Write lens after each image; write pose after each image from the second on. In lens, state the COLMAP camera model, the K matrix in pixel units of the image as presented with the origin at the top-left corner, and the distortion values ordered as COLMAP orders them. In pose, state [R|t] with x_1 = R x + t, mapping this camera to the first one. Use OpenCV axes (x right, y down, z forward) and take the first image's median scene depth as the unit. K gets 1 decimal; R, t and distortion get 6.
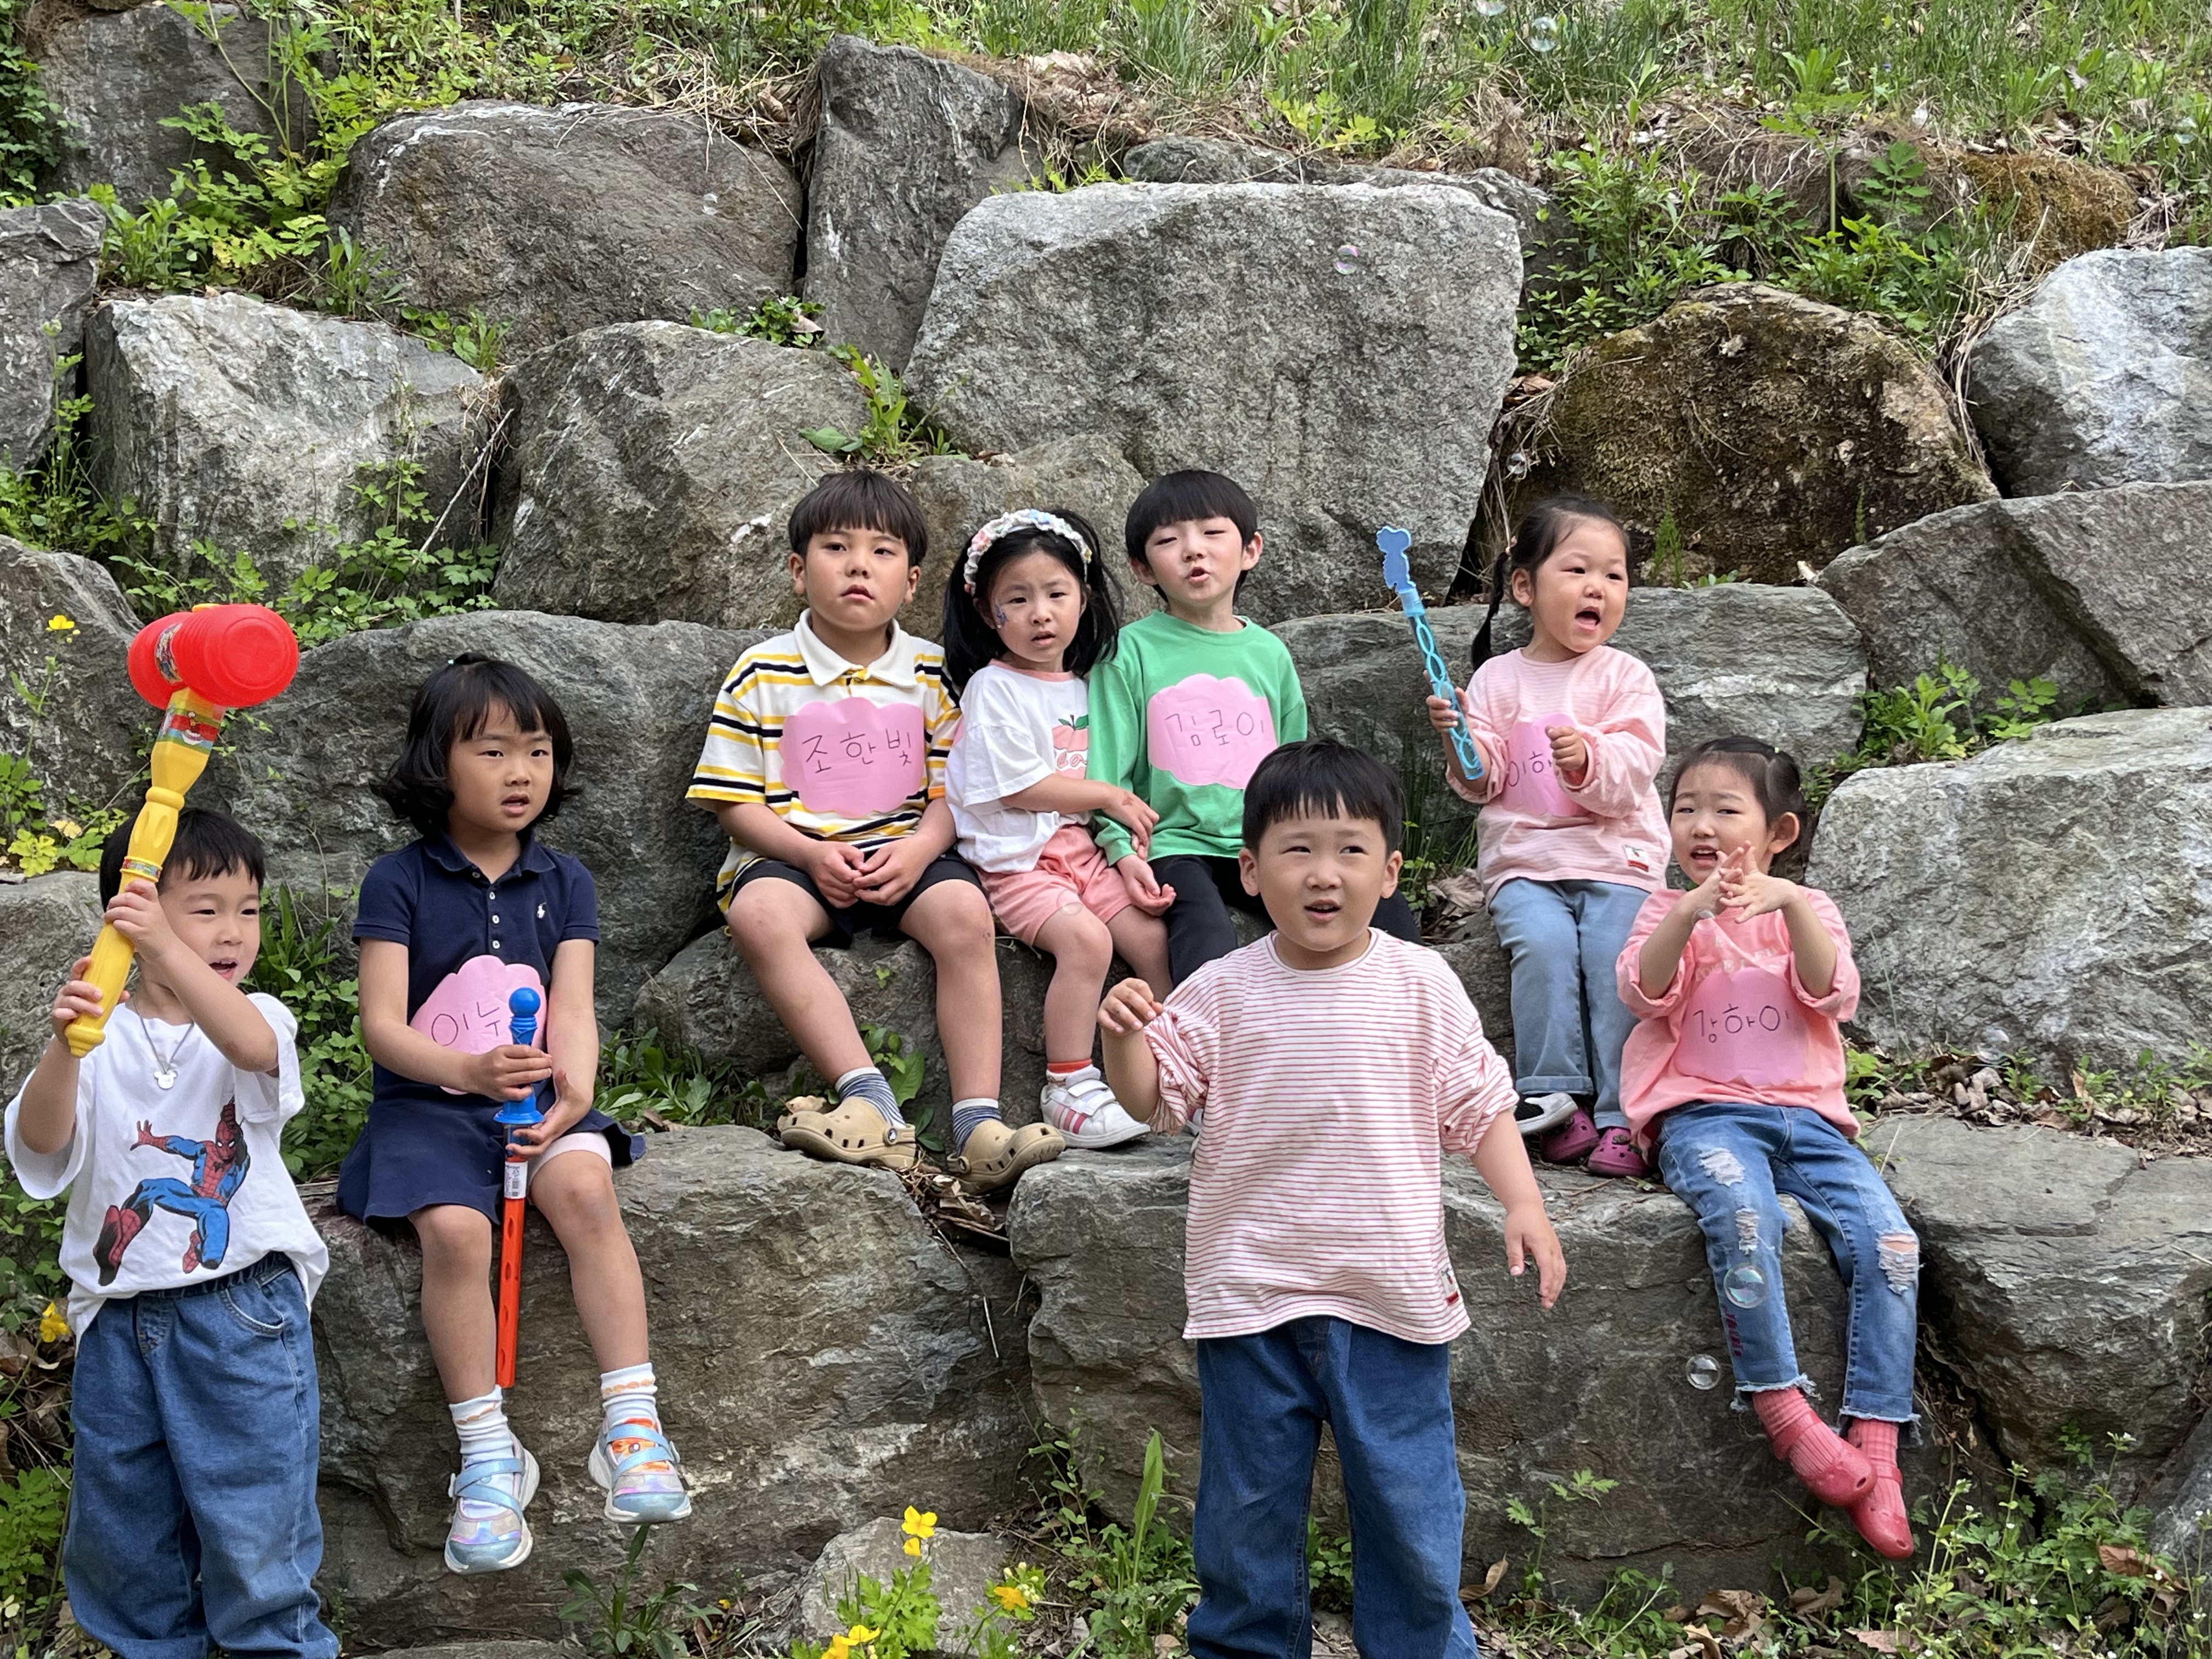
lens RADIAL K [[2762.1, 0, 1112.9], [0, 2762.1, 814.7], [0, 0, 1]] dist [0.053674, 0.000000]
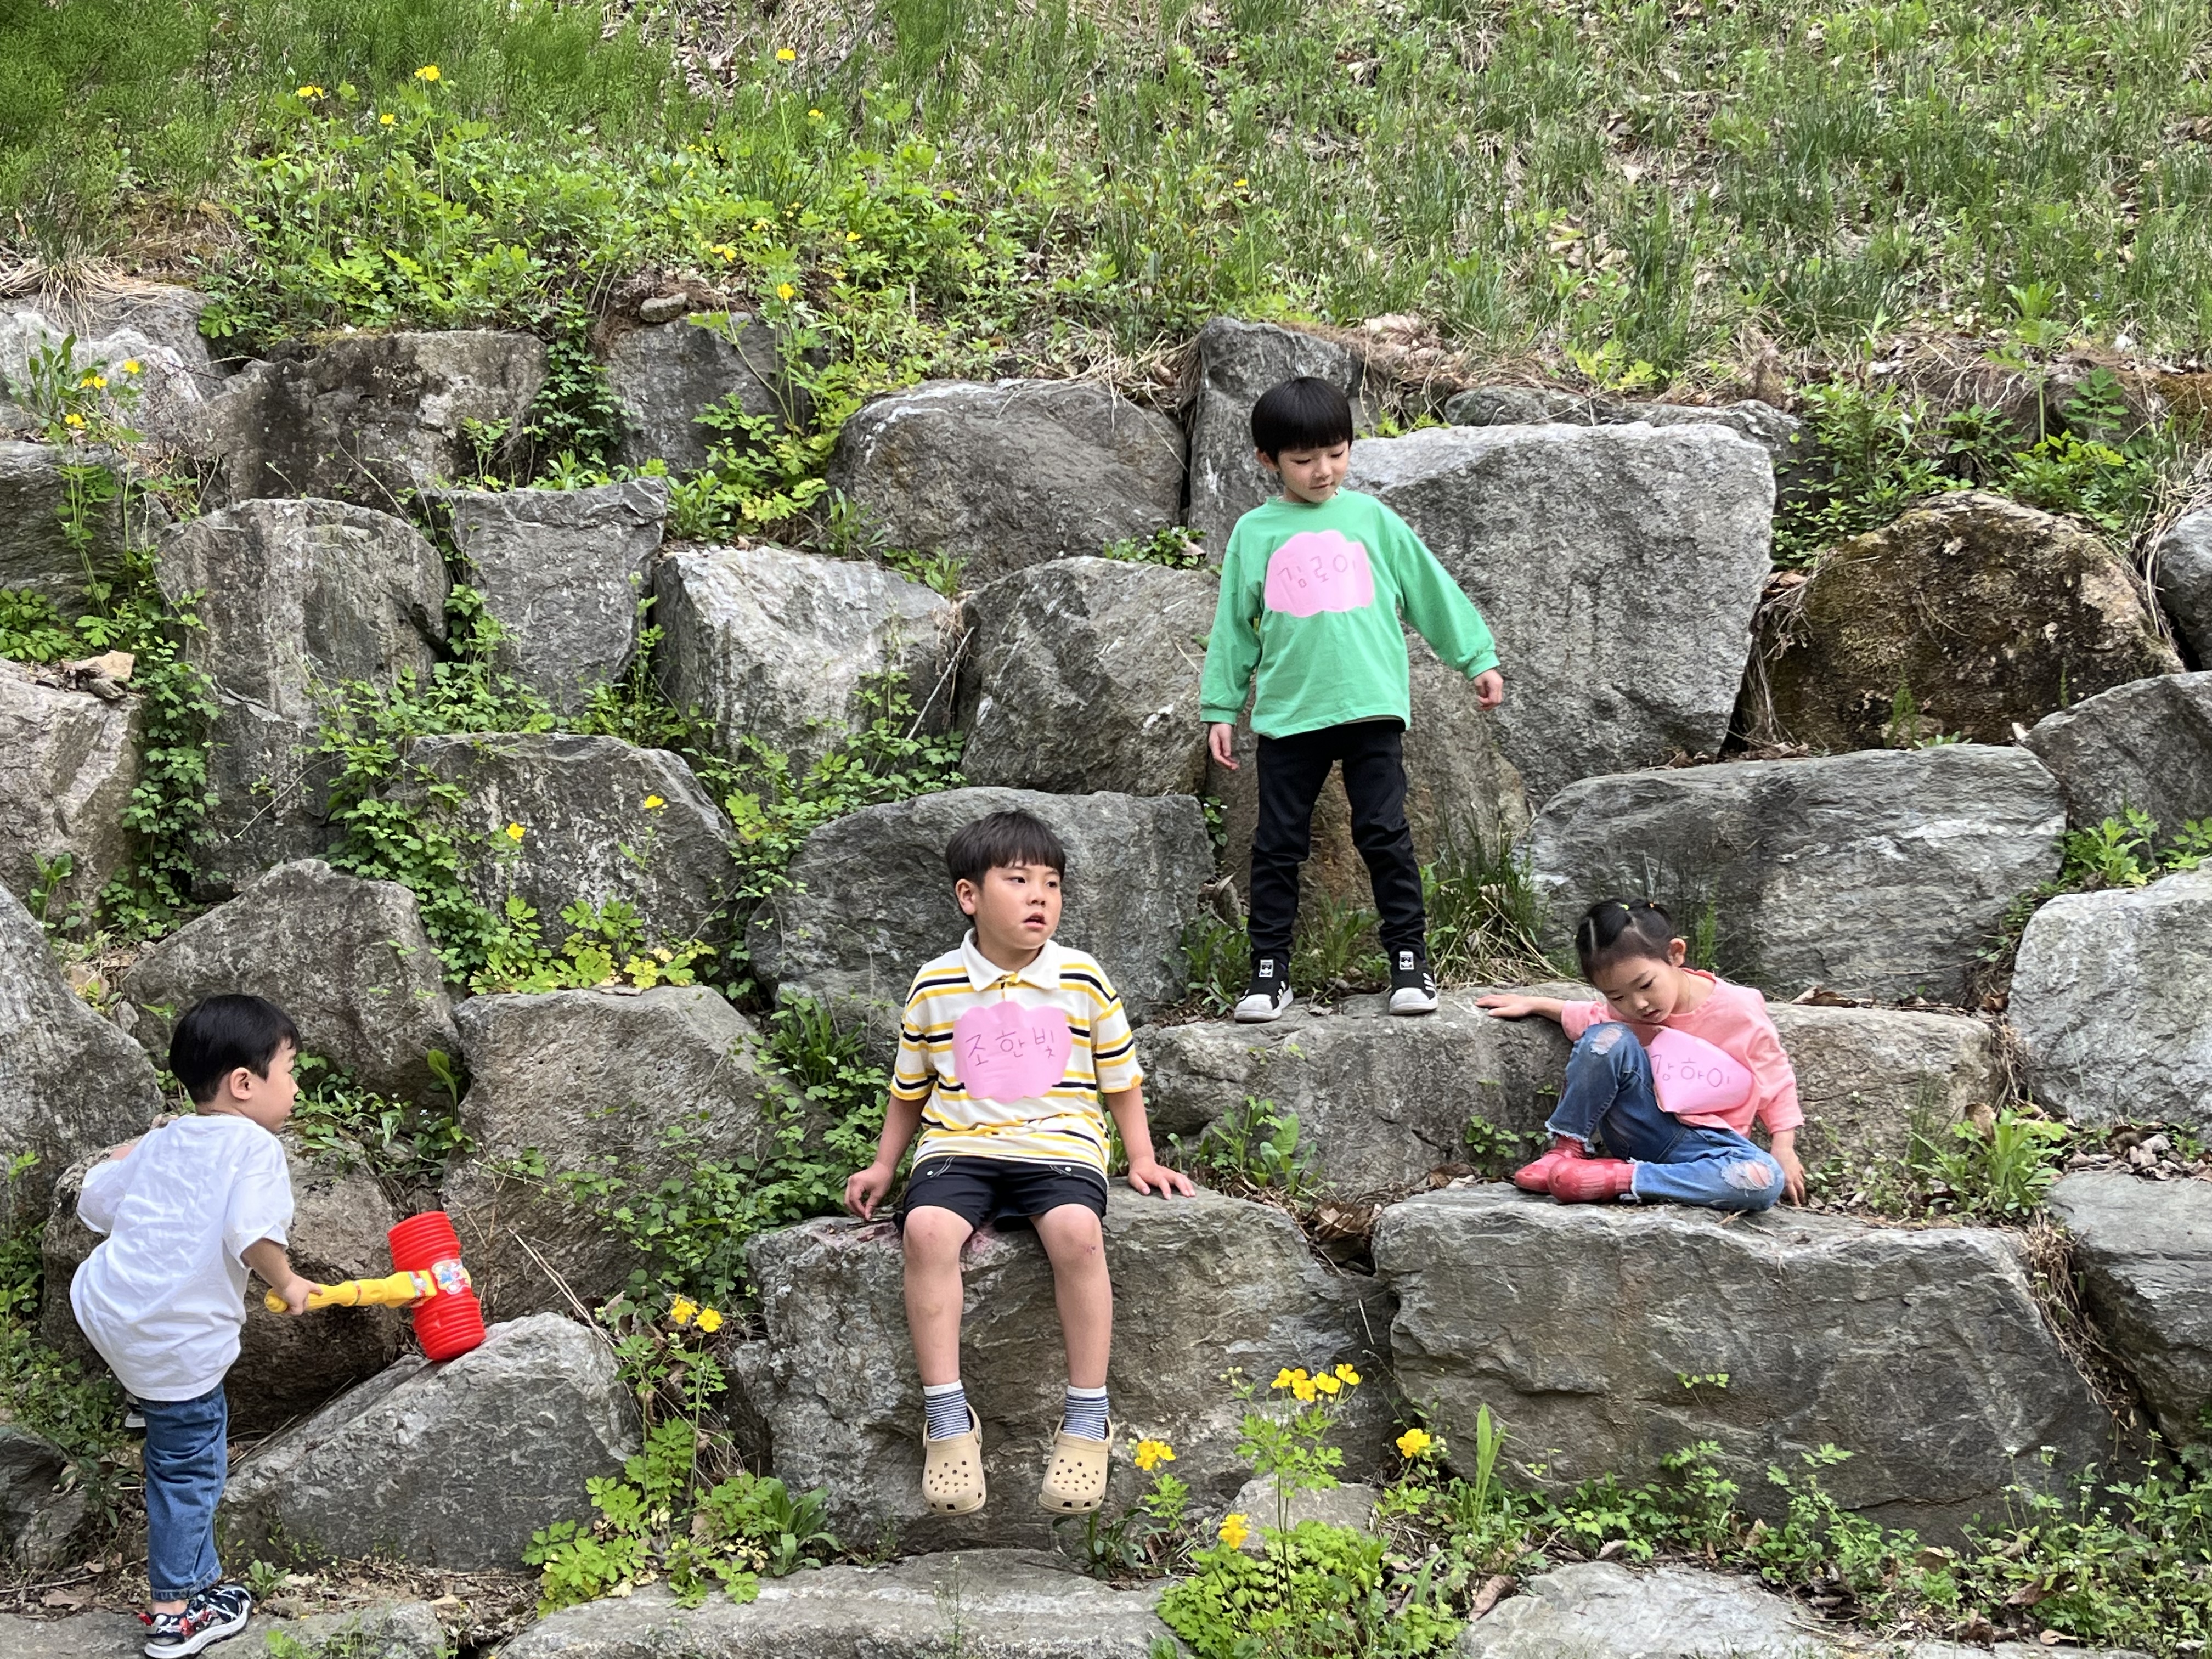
lens RADIAL K [[2762.1, 0, 1063.9], [0, 2762.1, 774.4], [0, 0, 1]] dist [0.053674, 0.000000]
pose [[0.990901, -0.017115, -0.133501, -0.003054], [0.009671, 0.998372, -0.056211, -0.004461], [0.134246, 0.054408, 0.989453, -0.274164]]
